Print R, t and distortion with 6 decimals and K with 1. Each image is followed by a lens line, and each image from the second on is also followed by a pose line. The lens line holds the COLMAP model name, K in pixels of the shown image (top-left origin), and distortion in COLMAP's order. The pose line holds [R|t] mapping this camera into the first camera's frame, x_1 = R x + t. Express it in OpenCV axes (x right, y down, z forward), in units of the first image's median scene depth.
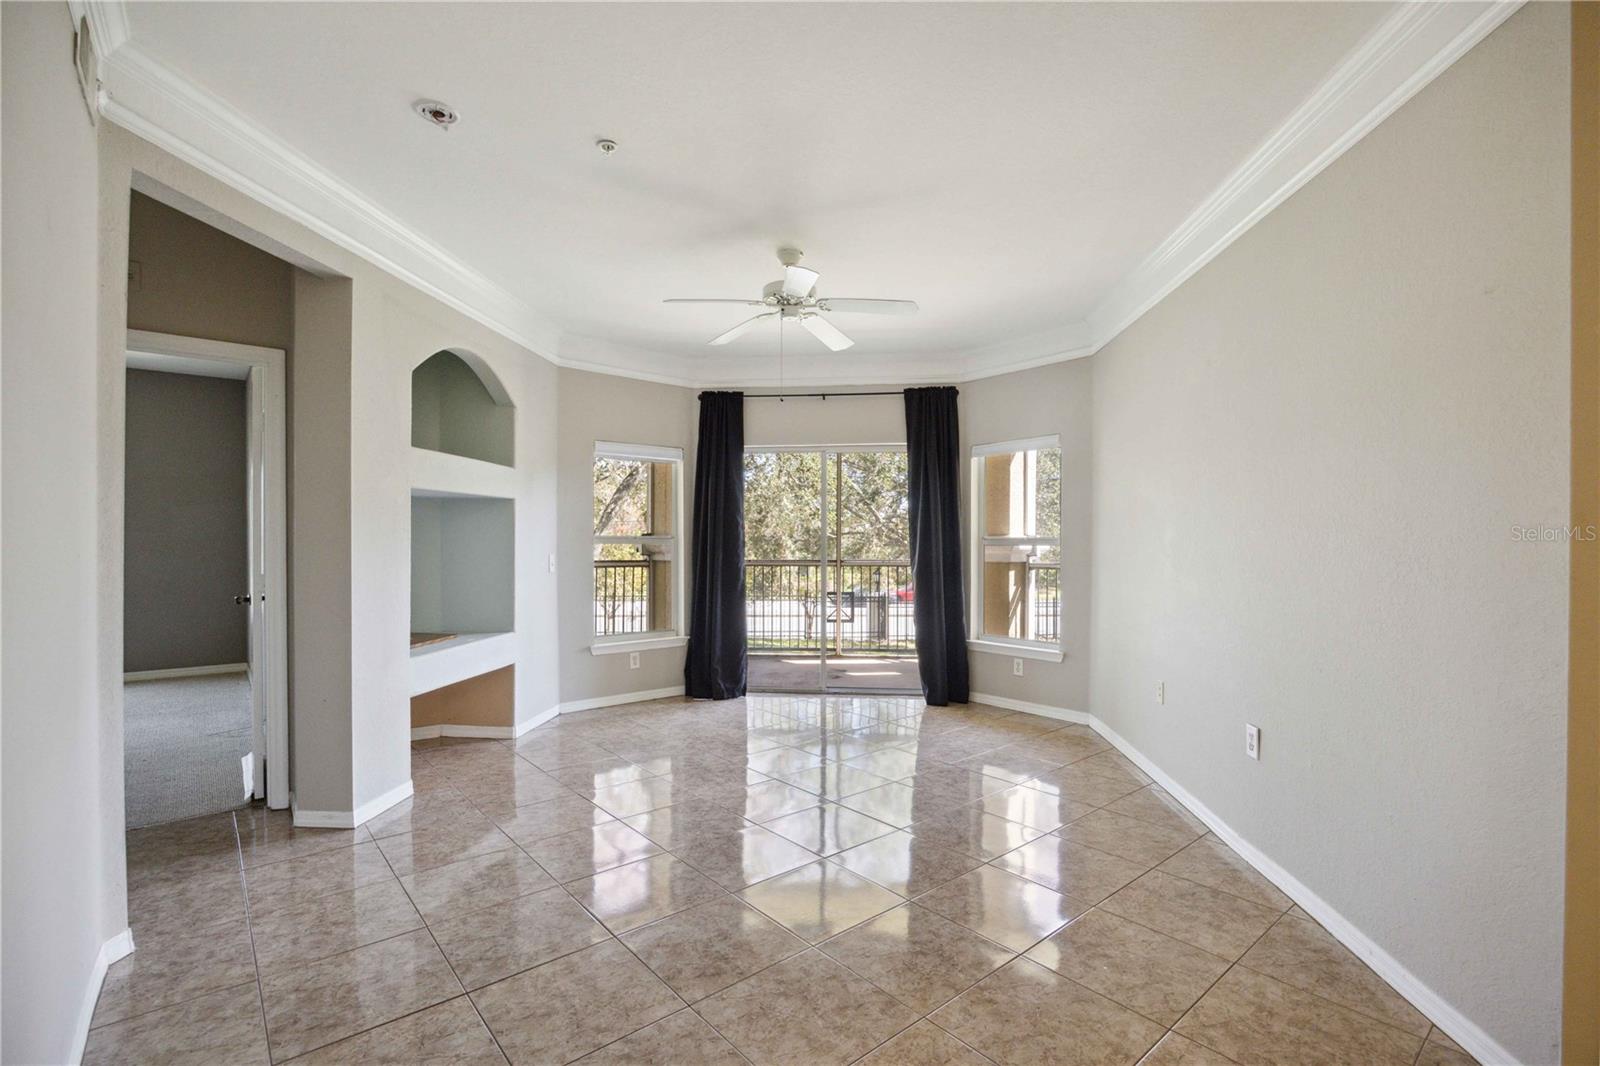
lens RADIAL K [[726.4, 0, 805.3], [0, 726.4, 542.6], [0, 0, 1]] dist [-0.031154, 0.006468]
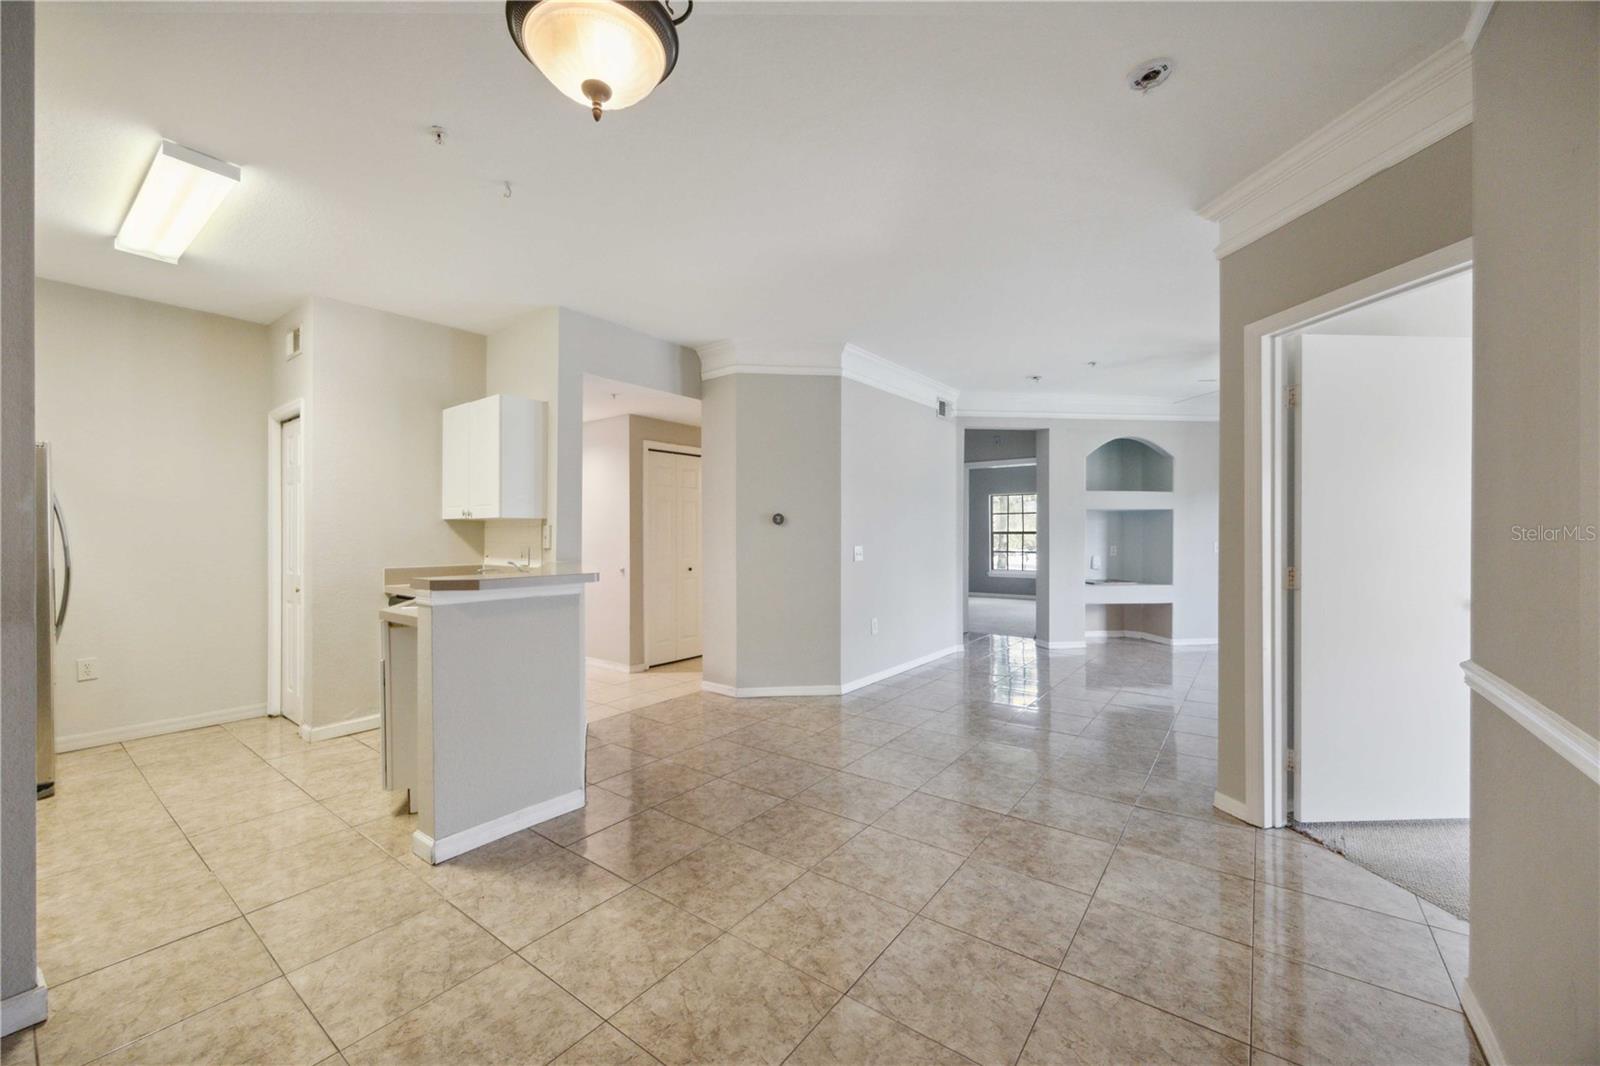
lens RADIAL K [[618.1, 0, 798.6], [0, 618.1, 534.5], [0, 0, 1]] dist [-0.000978, -0.000436]
pose [[0.222290, -0.002610, -0.974977, 0.698400], [-0.000851, 0.999996, -0.002871, 0.004481], [0.974980, 0.001468, 0.222286, -0.179995]]
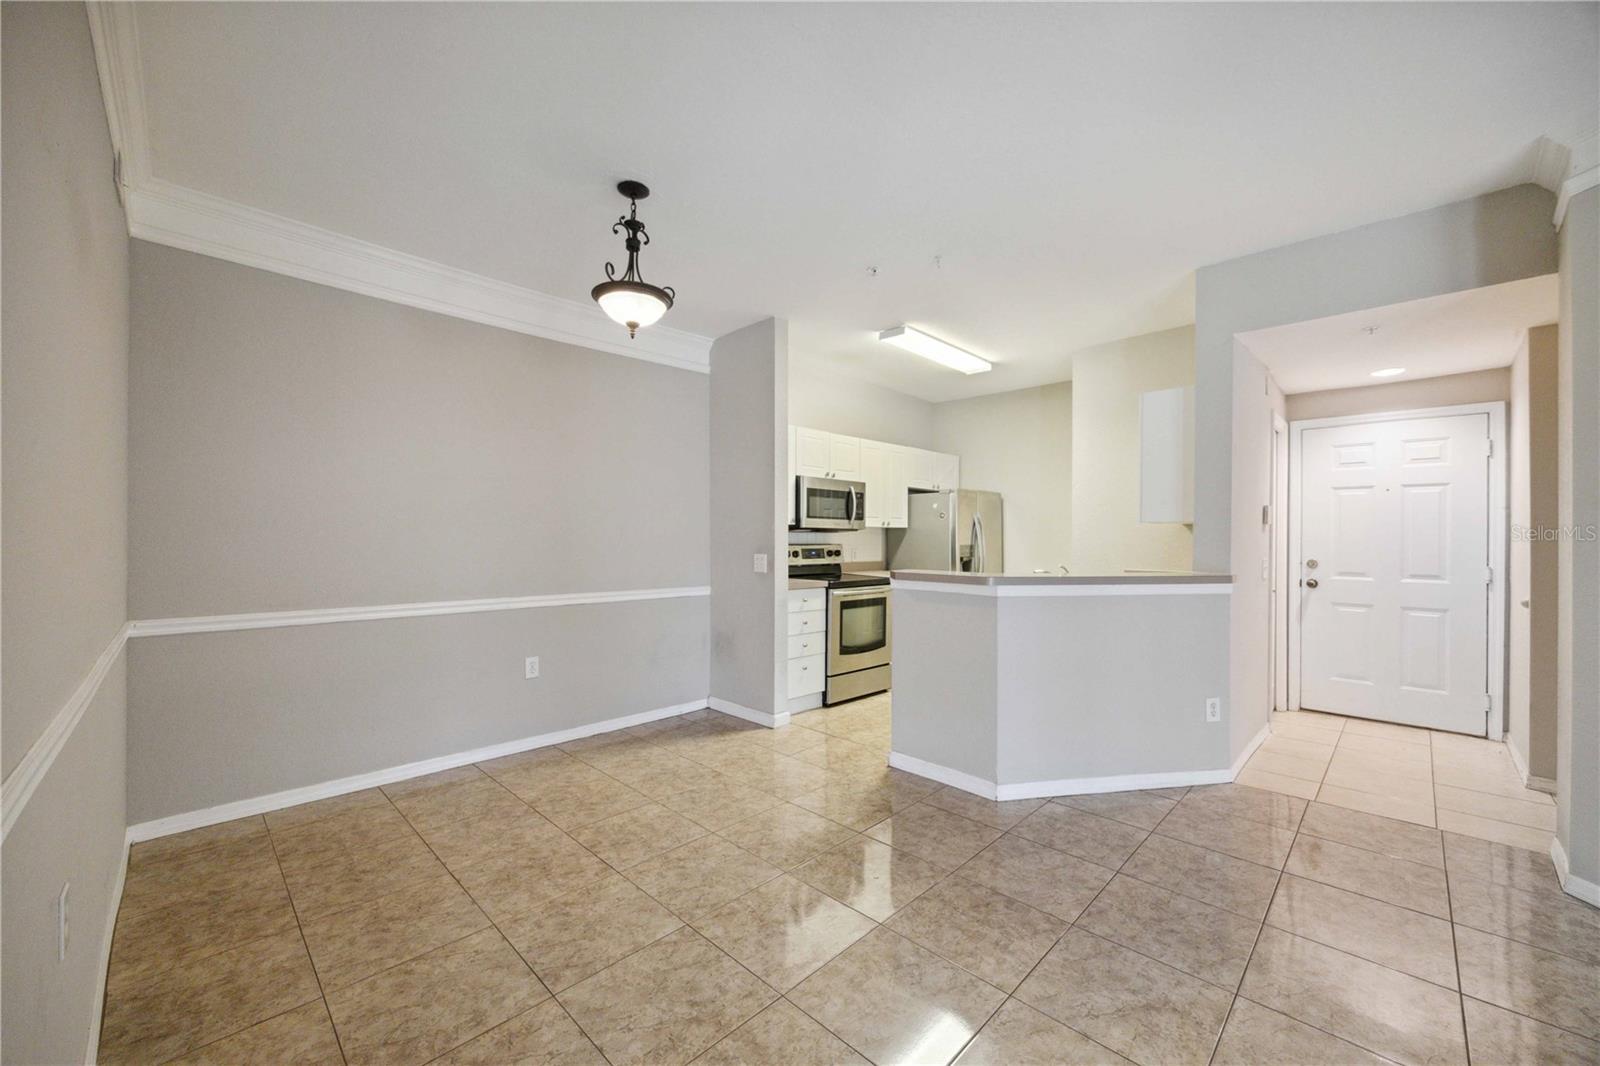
lens RADIAL K [[618.1, 0, 800.5], [0, 618.1, 536.8], [0, 0, 1]] dist [-0.000548, 0.000027]
pose [[-0.995803, -0.005392, -0.091363, 0.380384], [-0.005659, 0.999980, 0.002664, 0.000268], [0.091347, 0.003170, -0.995814, 0.270177]]
